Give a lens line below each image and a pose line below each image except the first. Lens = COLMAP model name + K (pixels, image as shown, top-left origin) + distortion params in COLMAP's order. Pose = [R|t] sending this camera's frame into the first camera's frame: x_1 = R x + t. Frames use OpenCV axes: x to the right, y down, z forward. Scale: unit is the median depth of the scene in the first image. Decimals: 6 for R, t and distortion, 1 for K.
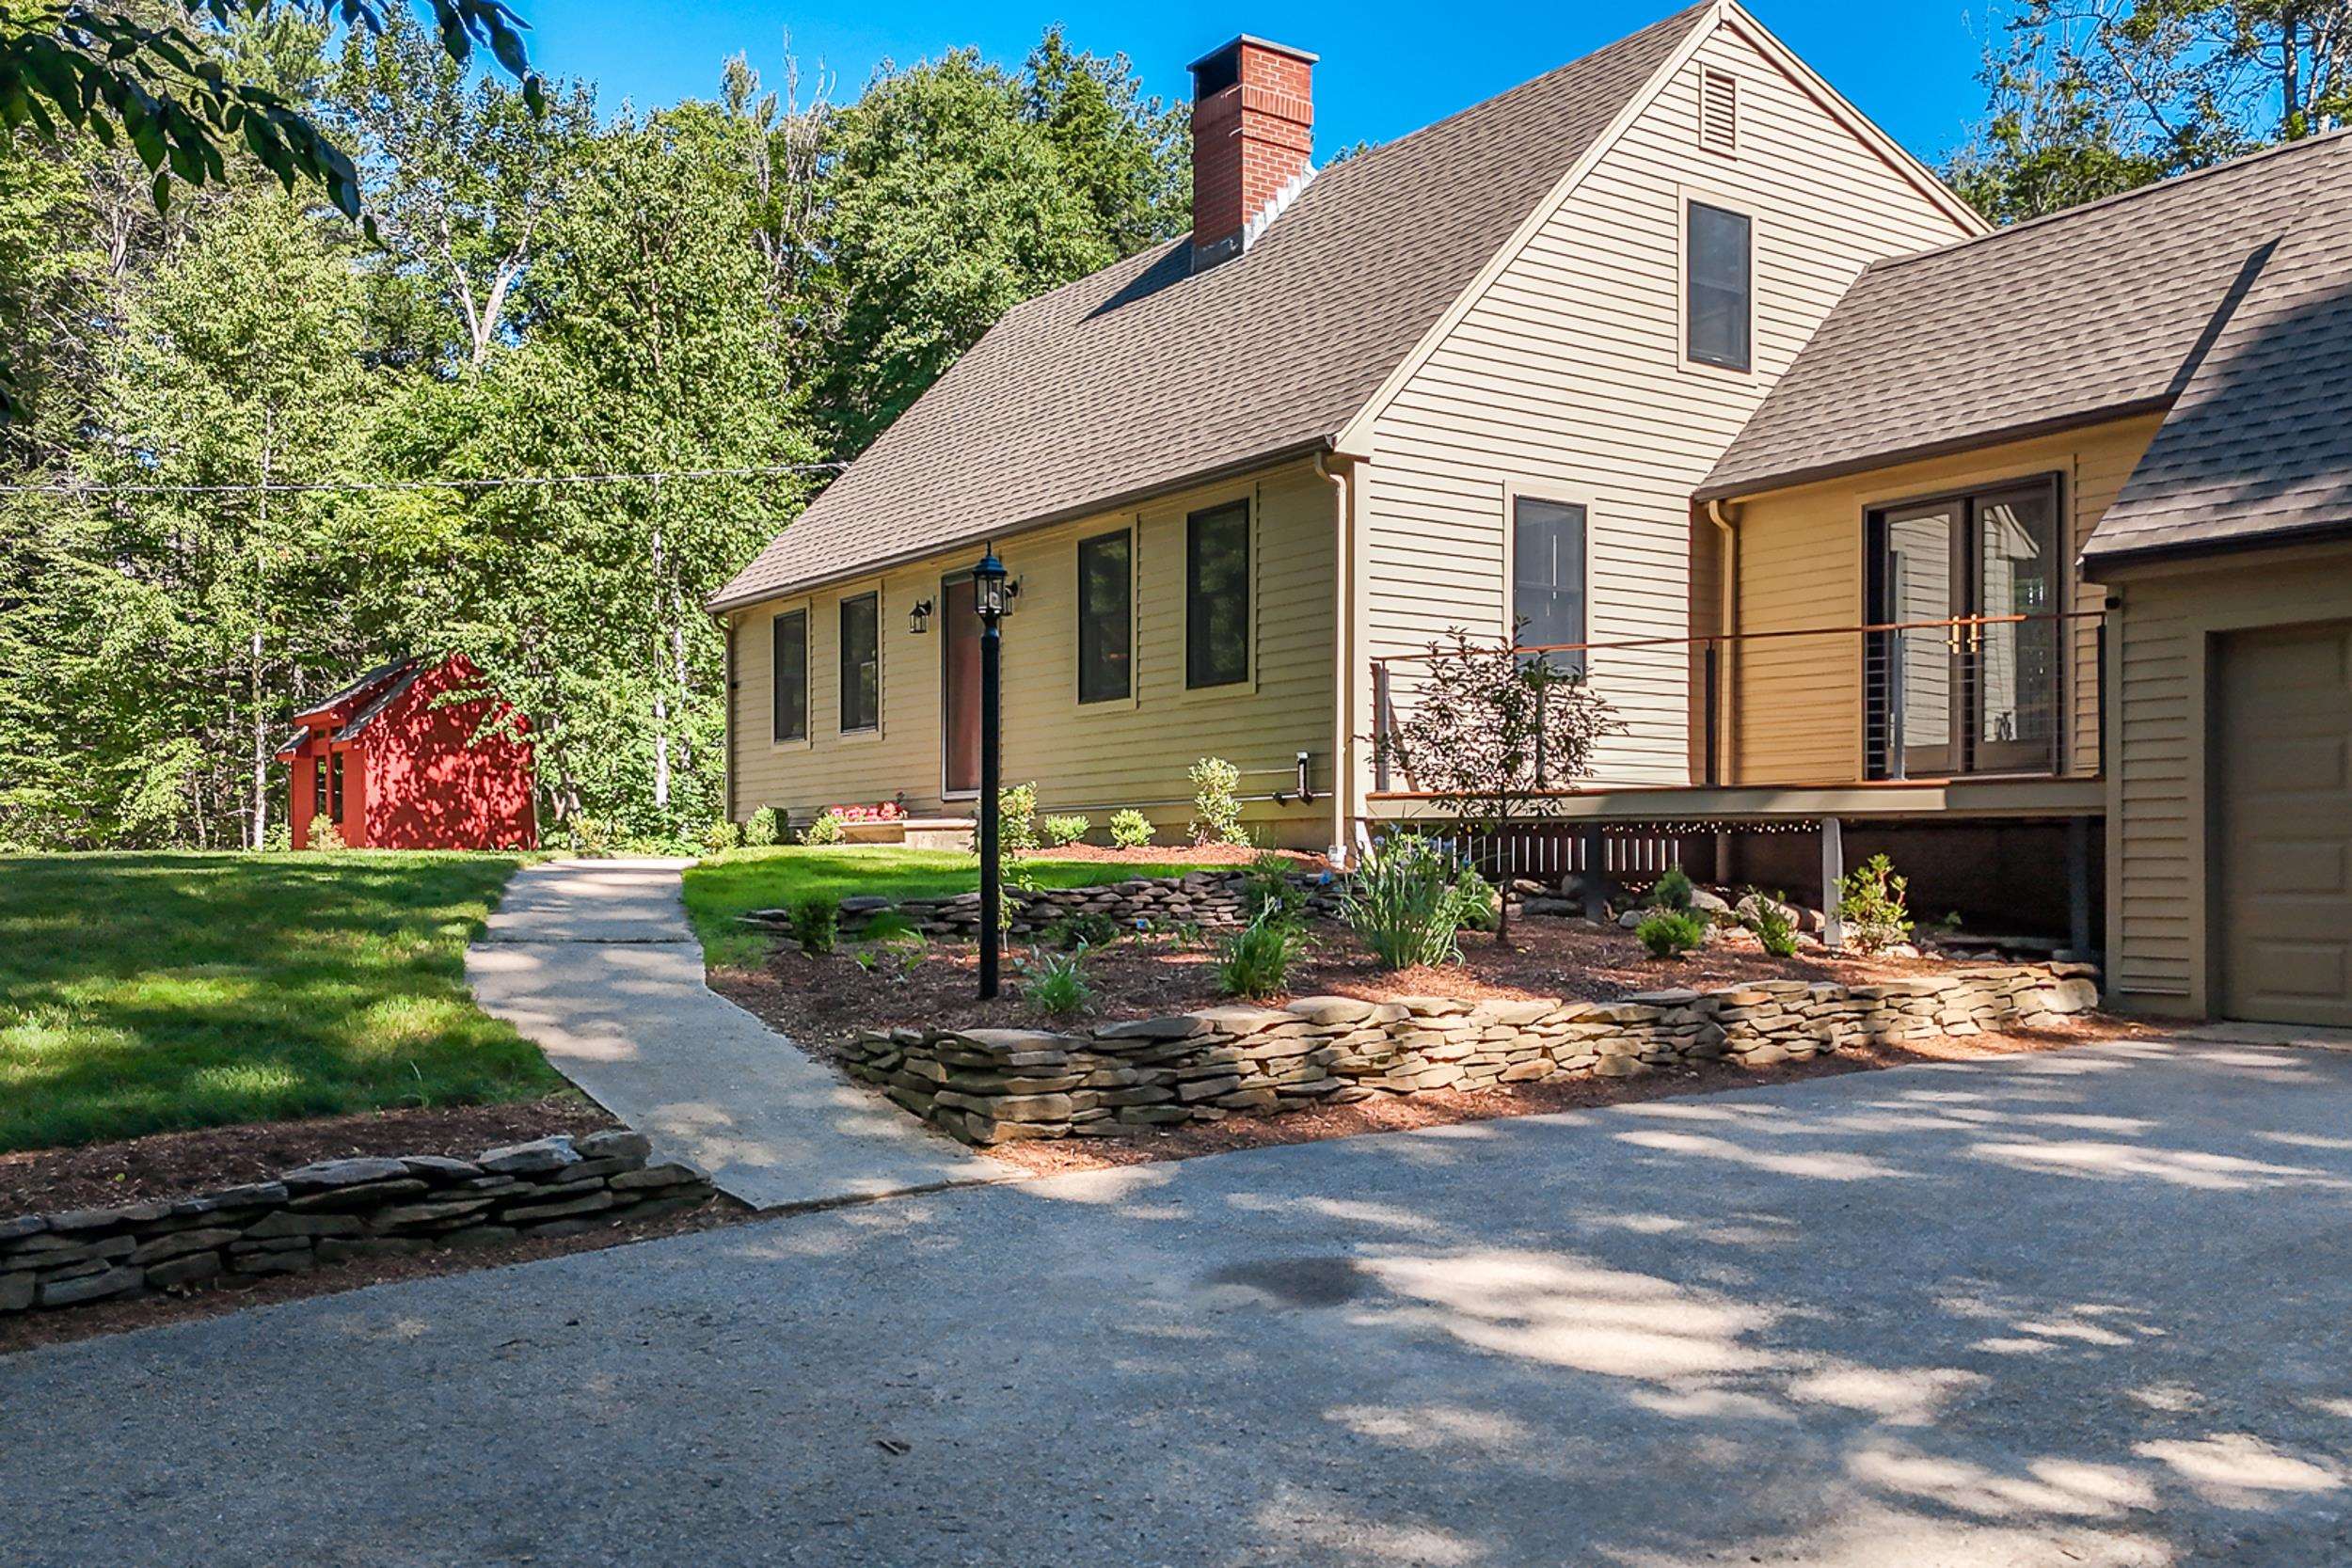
lens RADIAL K [[2004.9, 0, 1167.7], [0, 2004.9, 843.5], [0, 0, 1]] dist [0.109246, -0.129506]
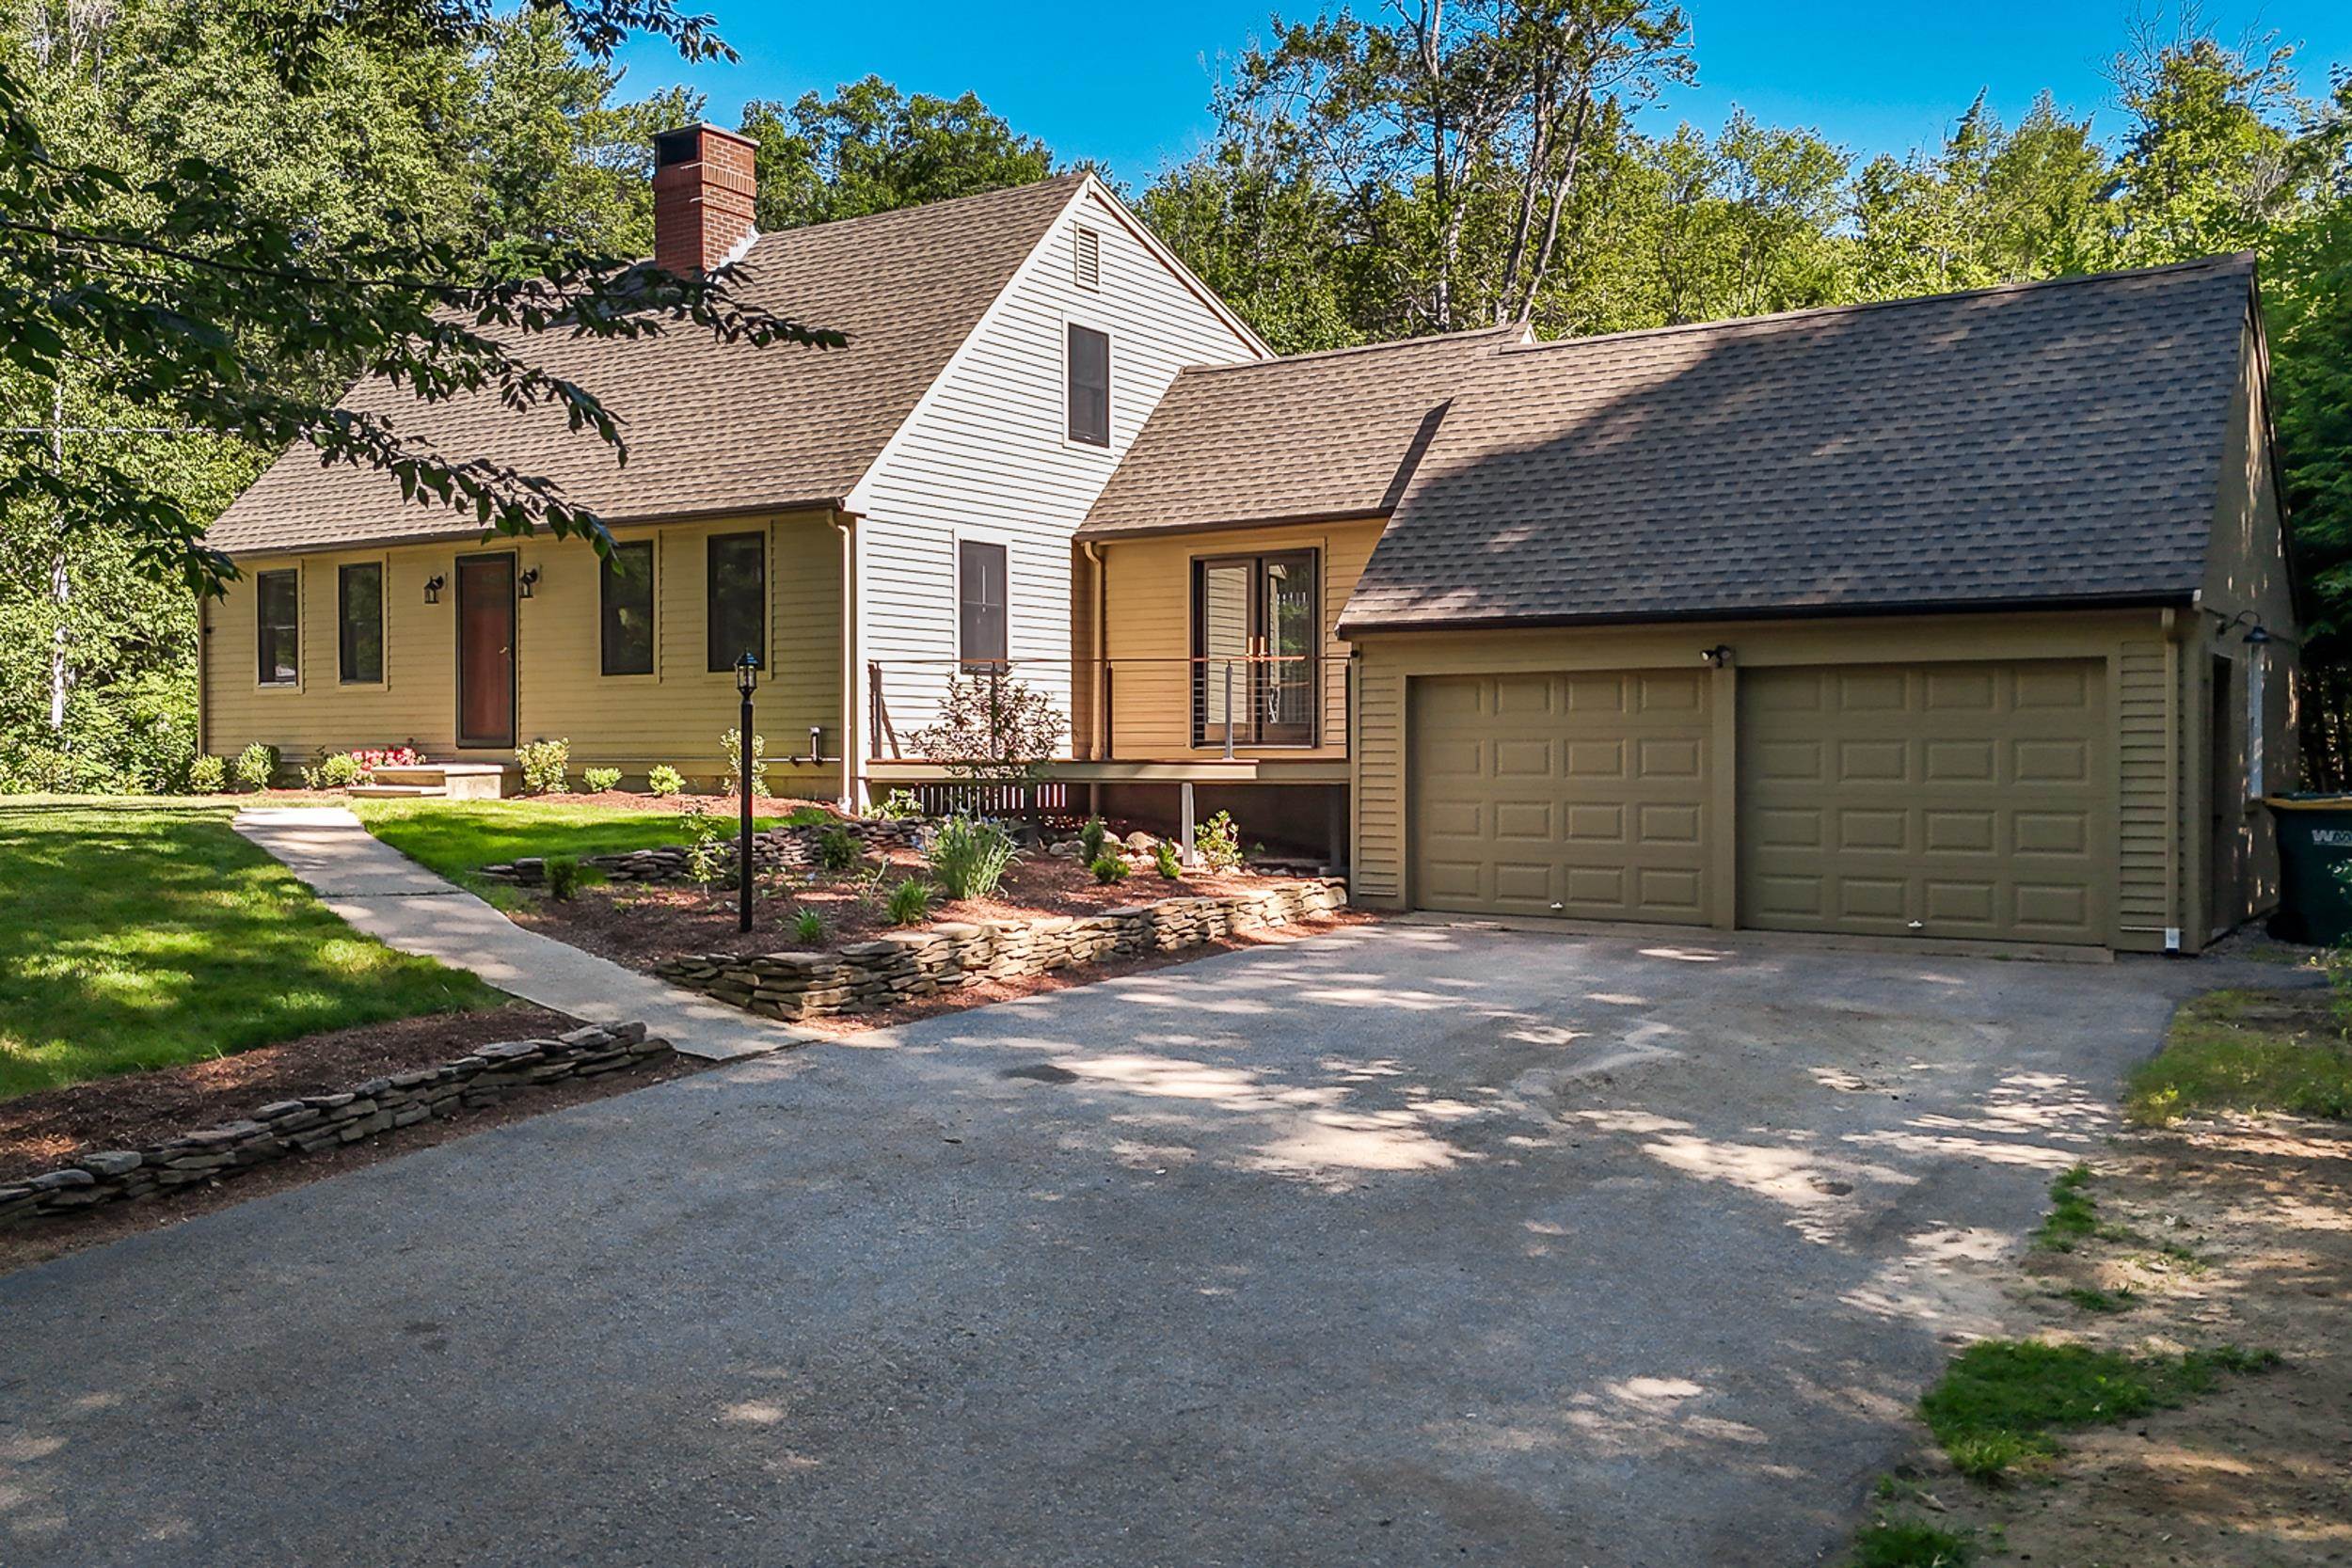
lens RADIAL K [[1835.9, 0, 1156.6], [0, 1835.9, 793.5], [0, 0, 1]] dist [0.086668, -0.100353]
pose [[0.938079, -0.006927, 0.346352, -0.154786], [-0.003556, 0.999555, 0.029623, -0.040883], [-0.346403, -0.029020, 0.937637, -0.257183]]
